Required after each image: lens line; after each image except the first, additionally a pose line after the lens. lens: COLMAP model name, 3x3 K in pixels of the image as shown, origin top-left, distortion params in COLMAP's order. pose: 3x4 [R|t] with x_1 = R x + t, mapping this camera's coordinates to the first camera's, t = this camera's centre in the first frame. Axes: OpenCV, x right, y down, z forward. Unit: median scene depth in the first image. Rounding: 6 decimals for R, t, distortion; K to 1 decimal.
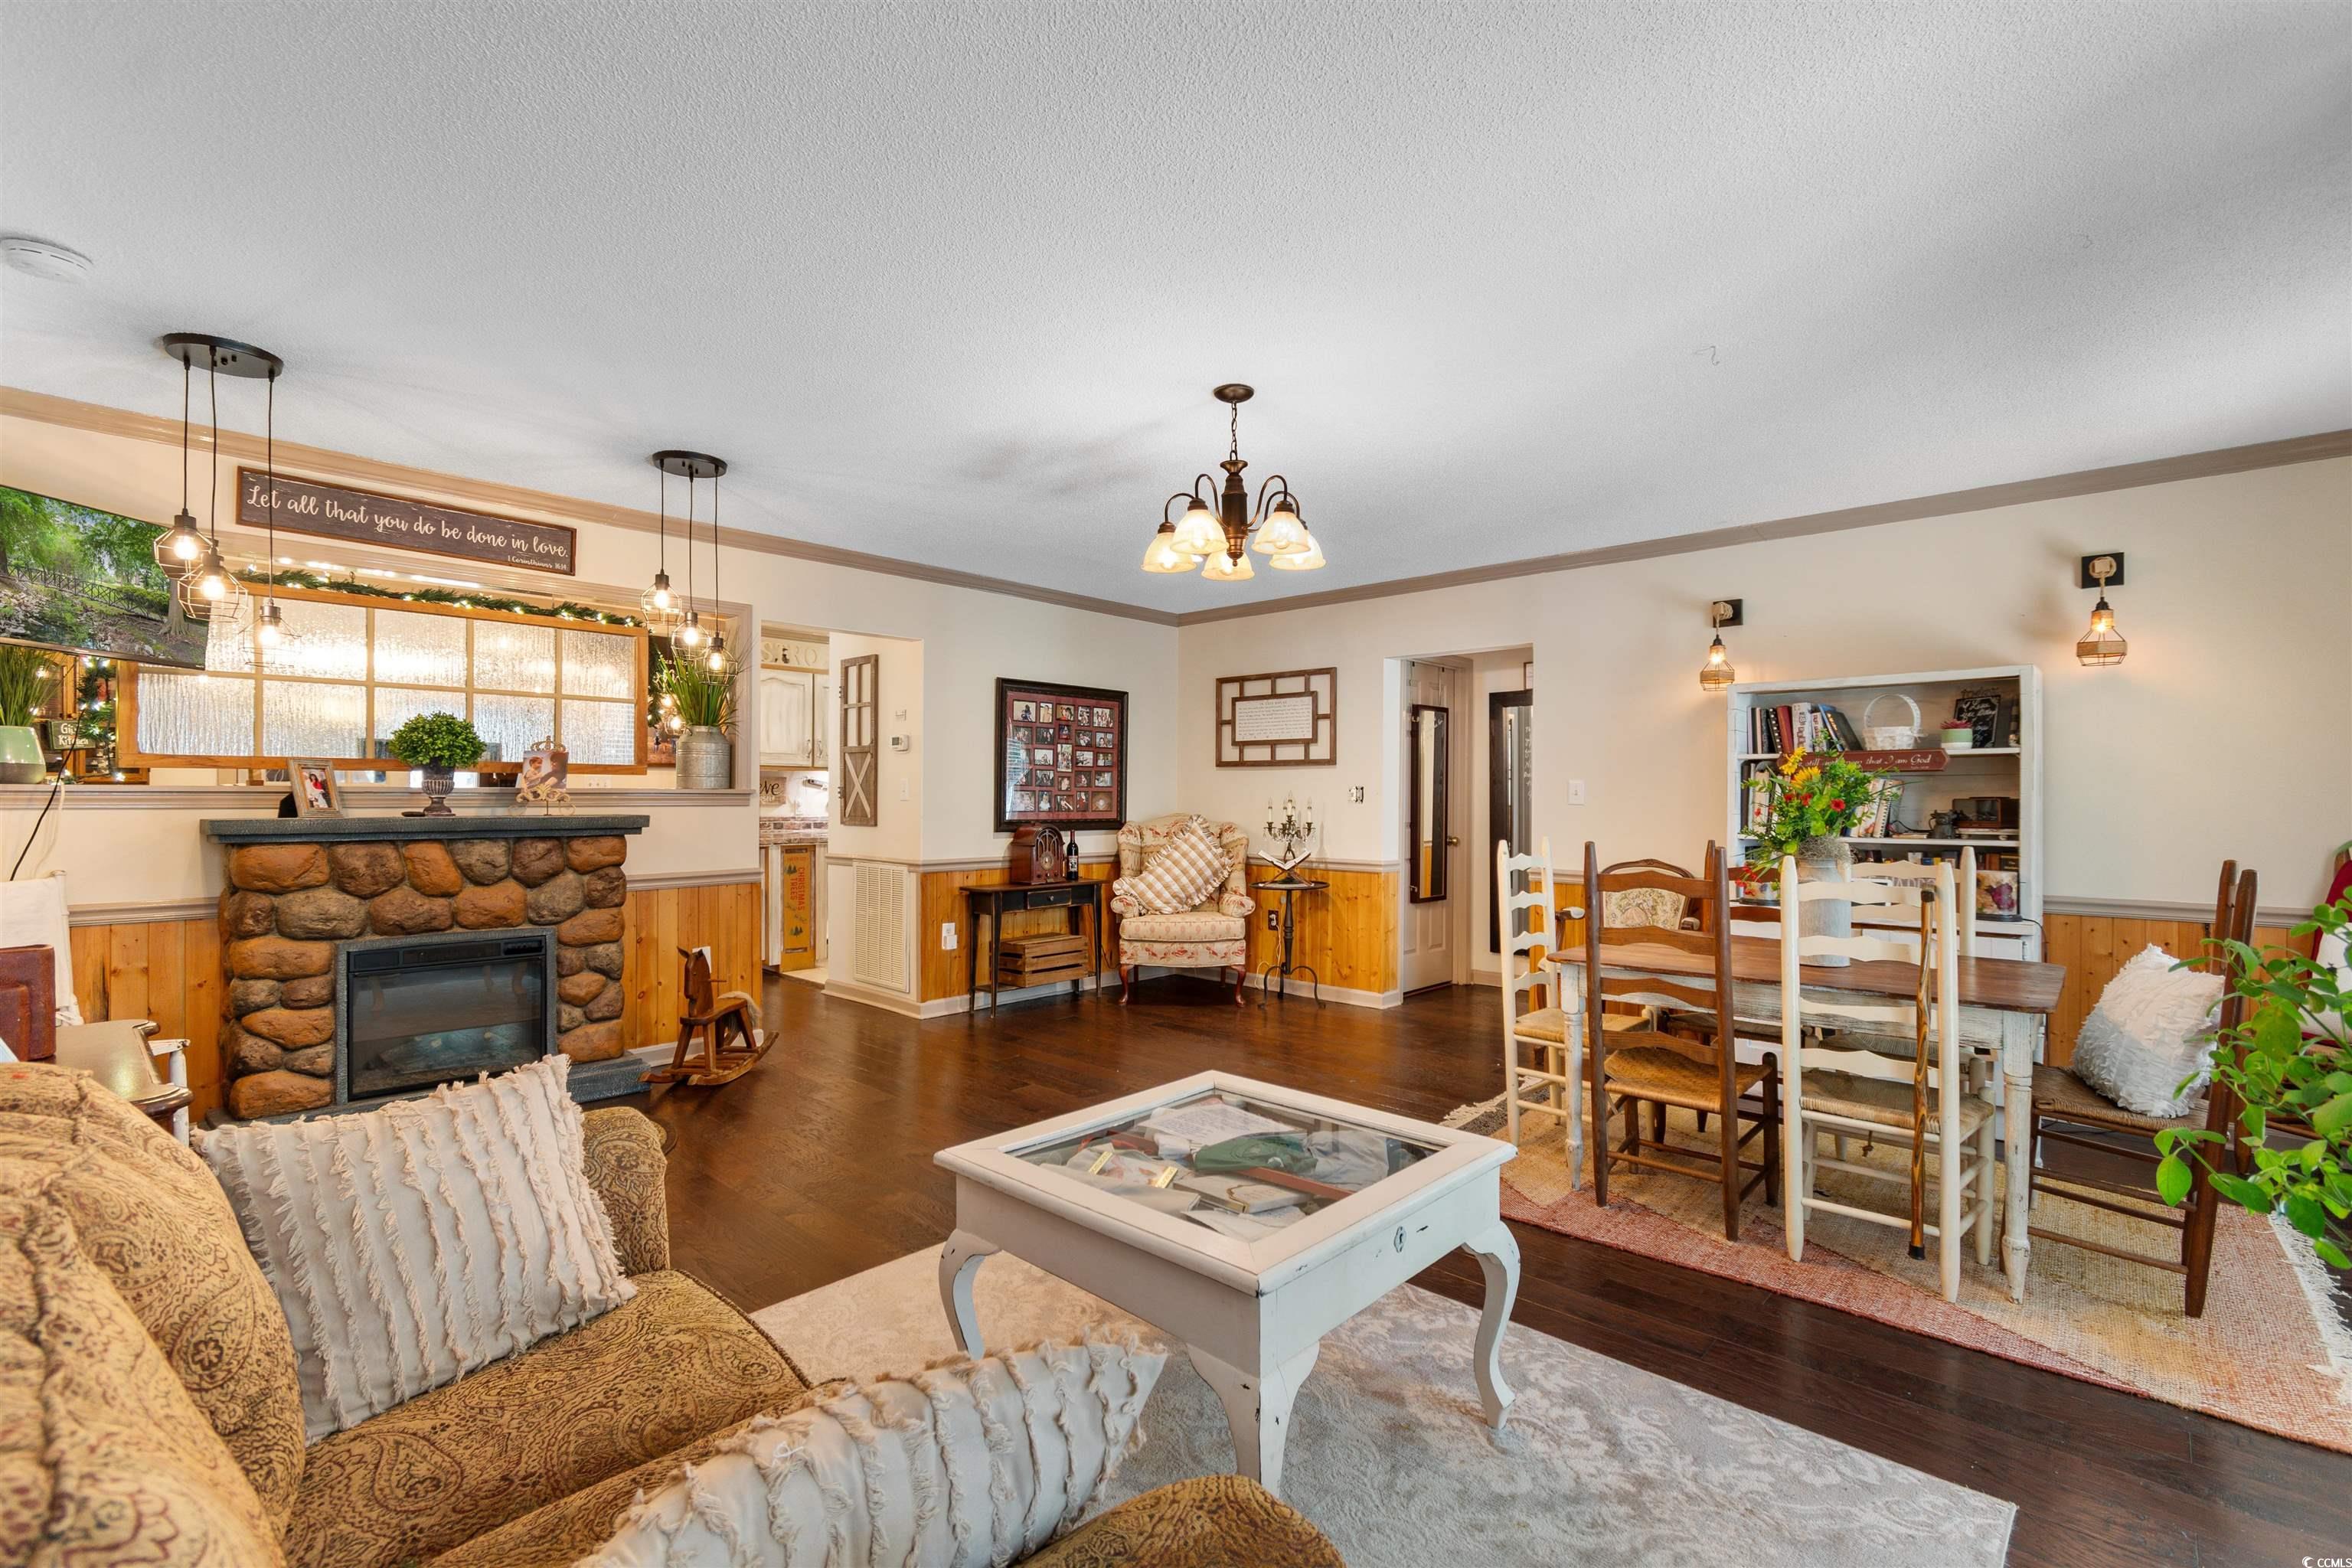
lens RADIAL K [[1035.9, 0, 1176.0], [0, 1035.9, 784.0], [0, 0, 1]] dist [0.002431, -0.000263]
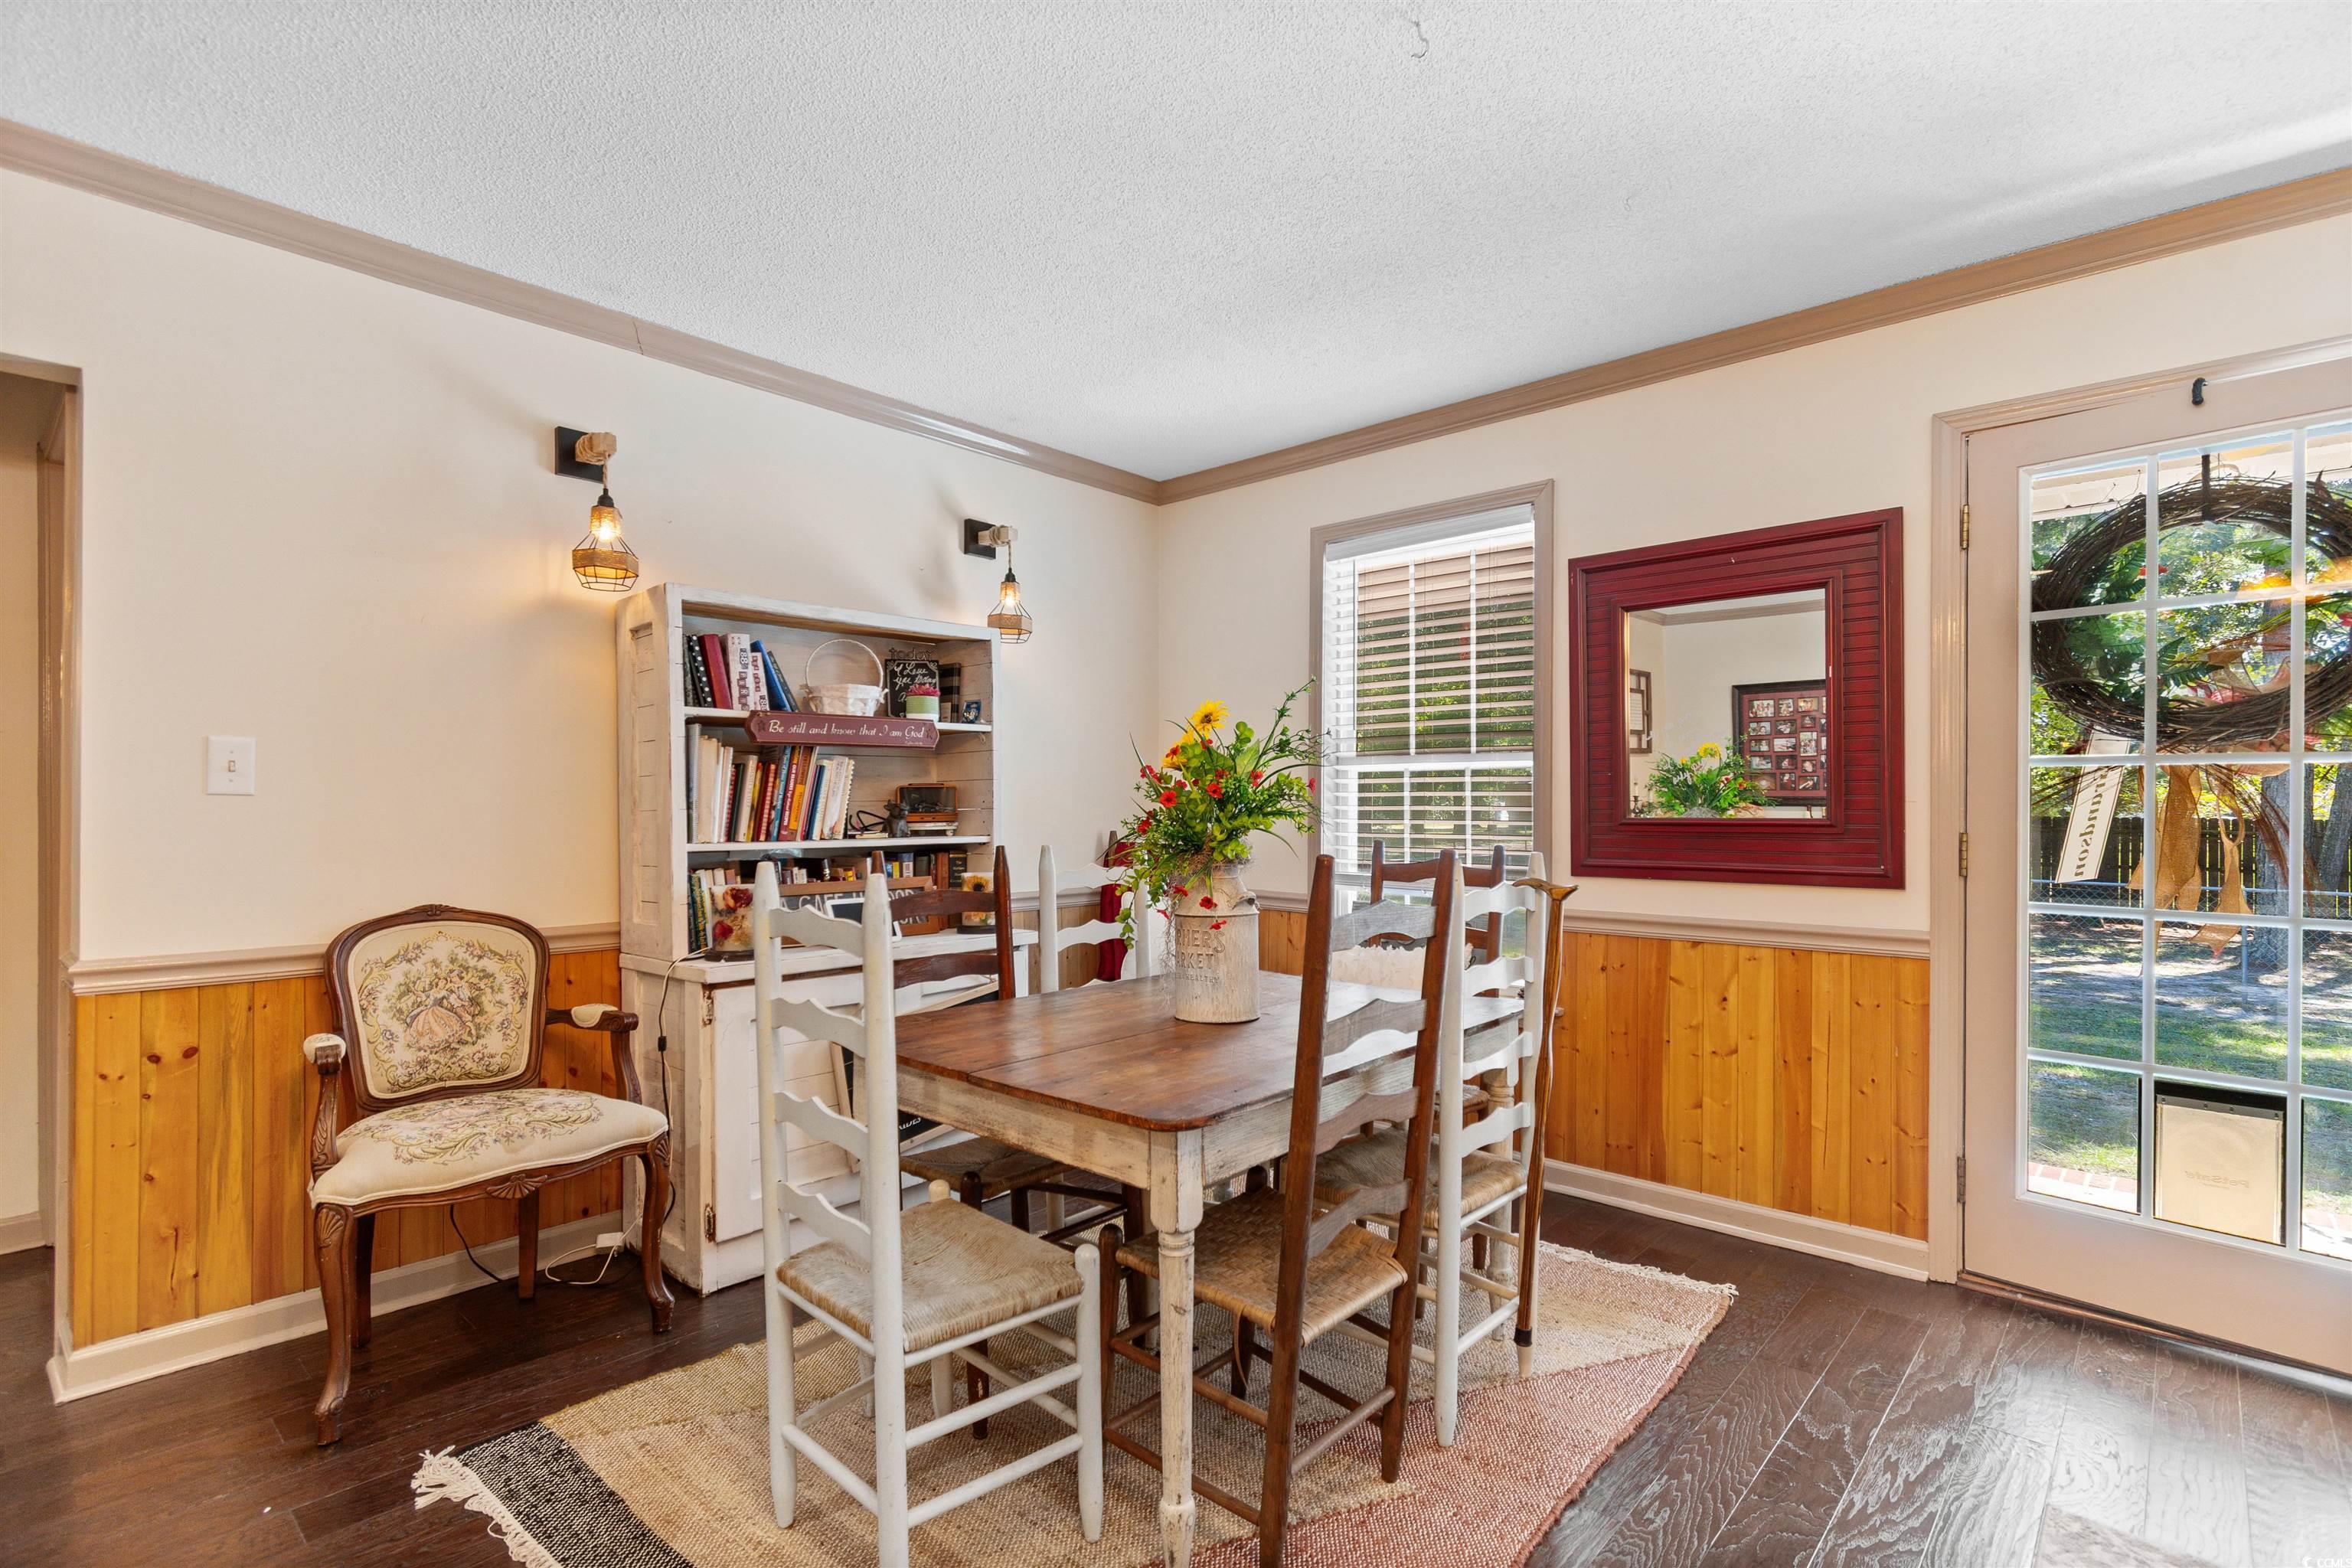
lens RADIAL K [[1105.1, 0, 1170.7], [0, 1105.1, 807.4], [0, 0, 1]] dist [0.015345, -0.000076]
pose [[-0.023375, -0.008971, 0.999687, -0.059564], [-0.014678, 0.999855, 0.008629, 0.012927], [-0.999619, -0.014472, -0.023504, 0.519958]]
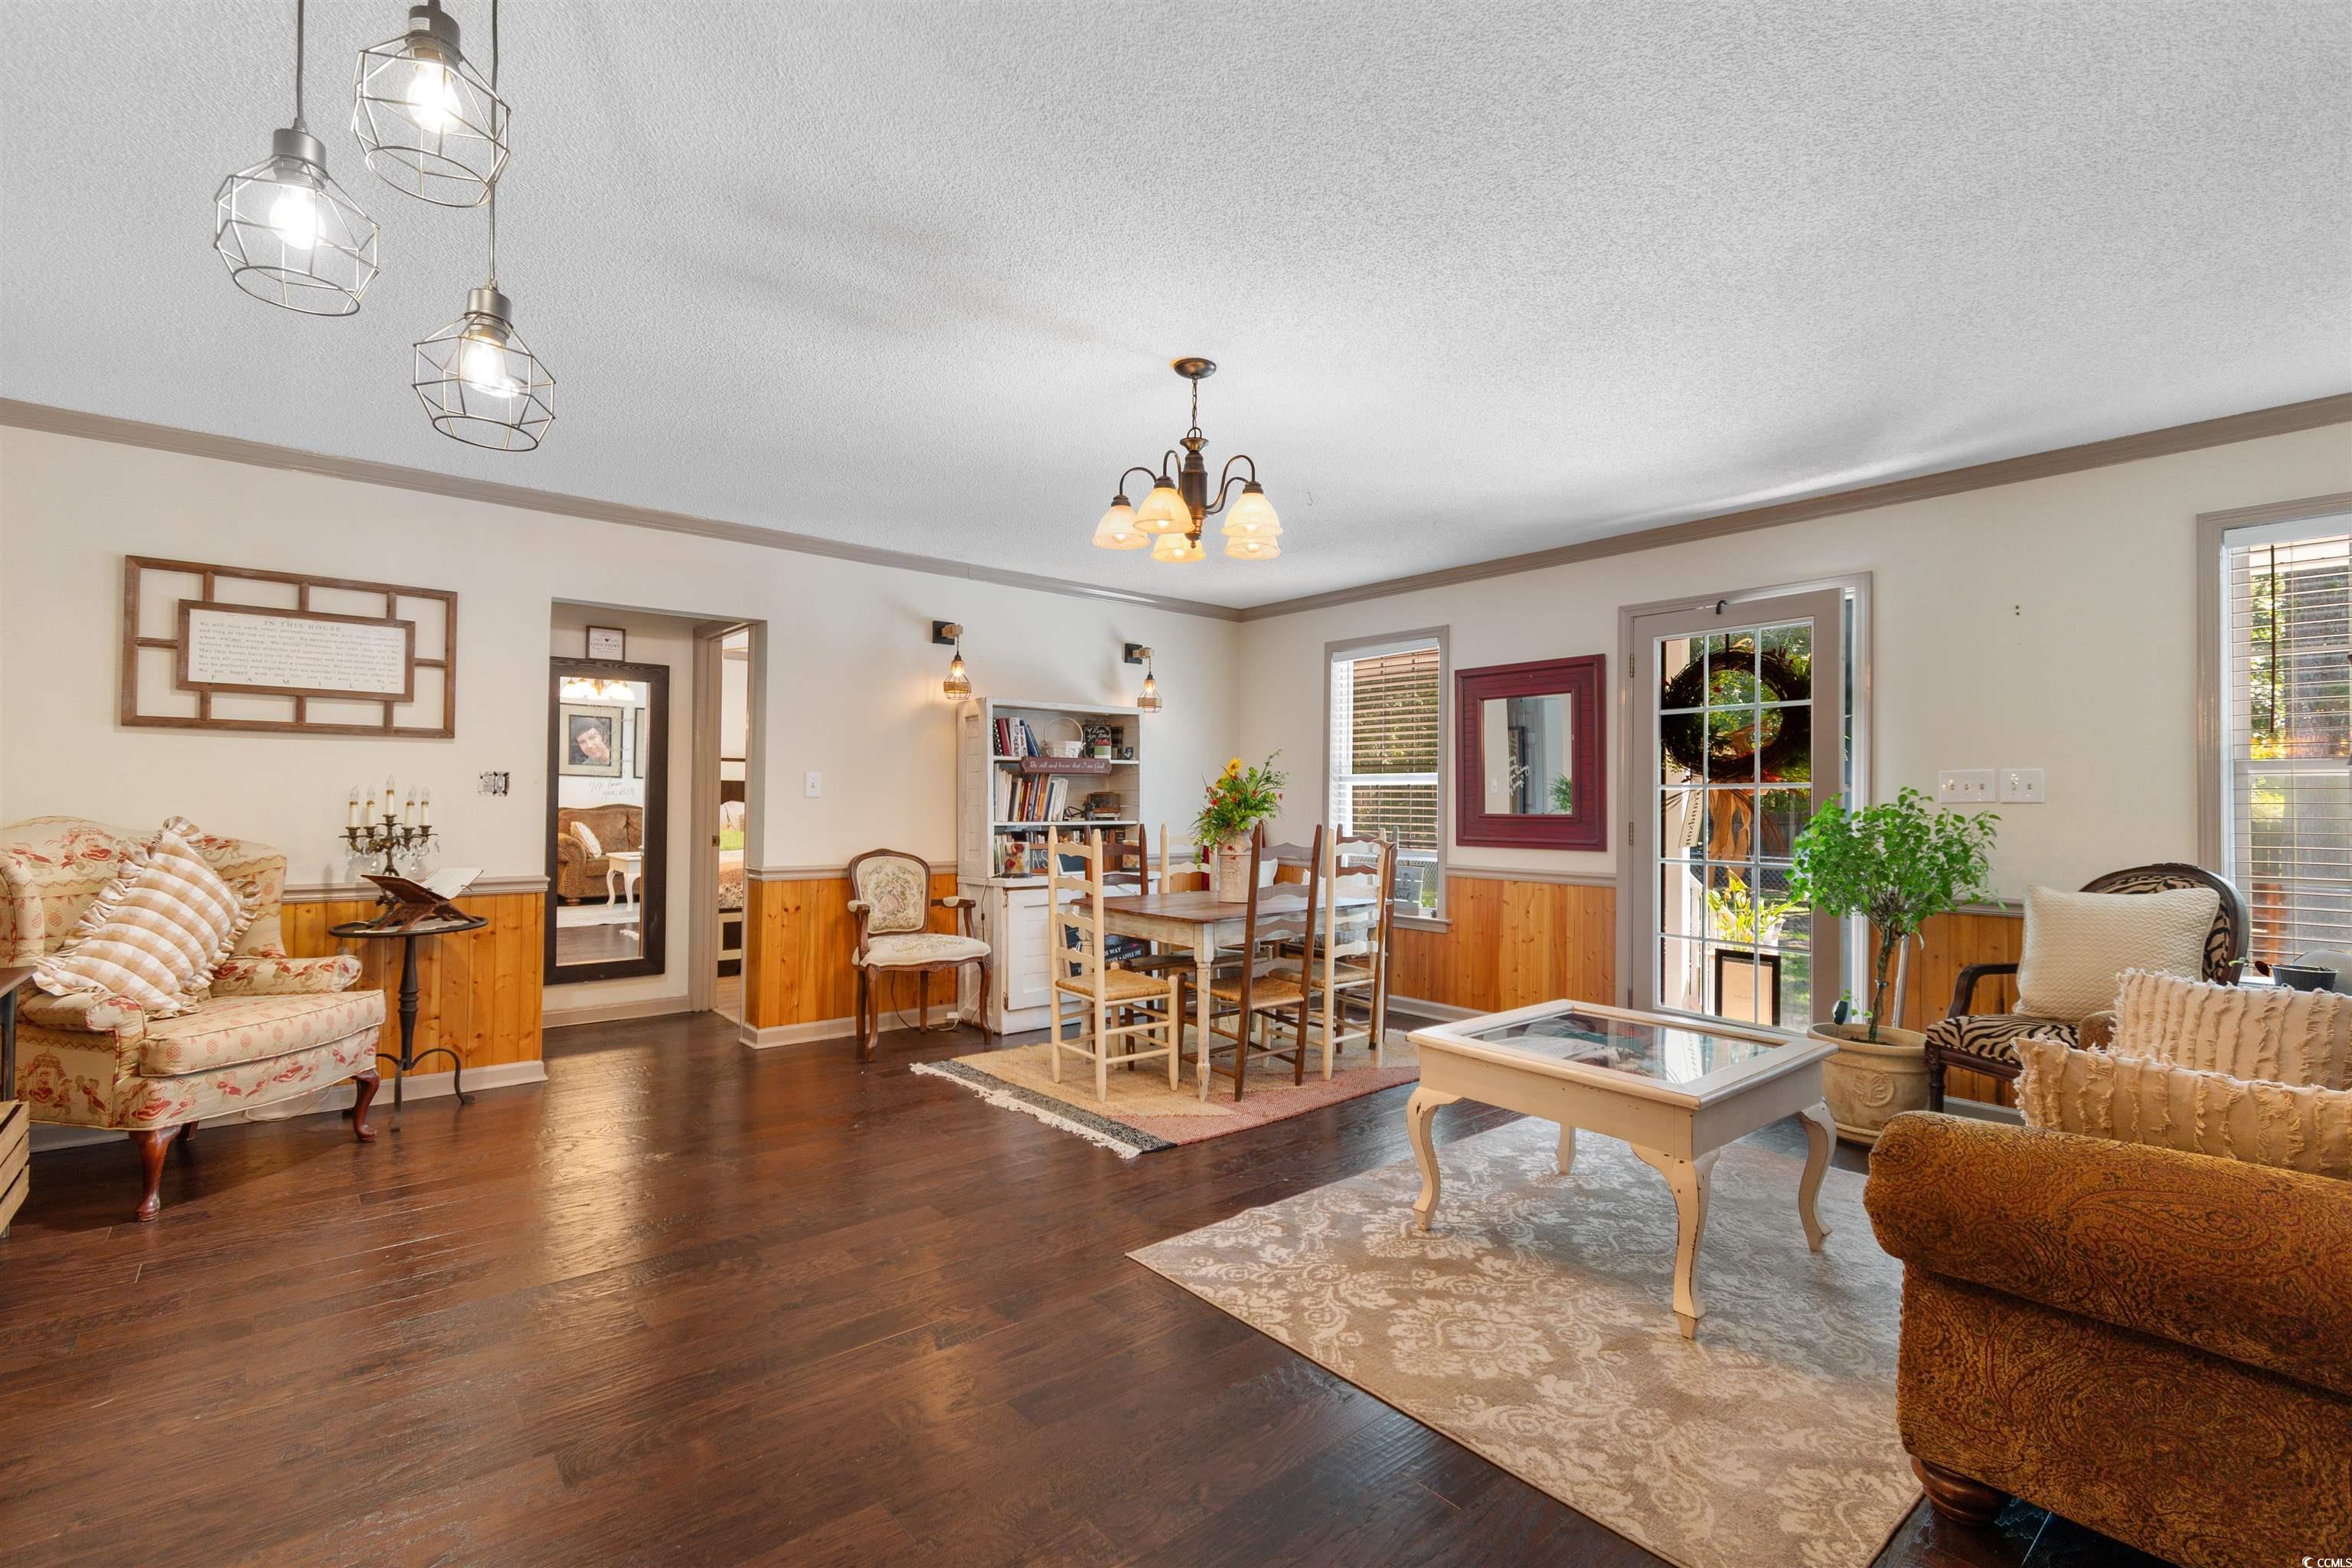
lens RADIAL K [[1057.0, 0, 1156.5], [0, 1057.0, 795.2], [0, 0, 1]] dist [0.001745, 0.000139]
pose [[0.123964, 0.000046, 0.992287, -0.462082], [-0.020028, 0.999796, 0.002456, 0.007233], [-0.992085, -0.020178, 0.123940, 0.460632]]
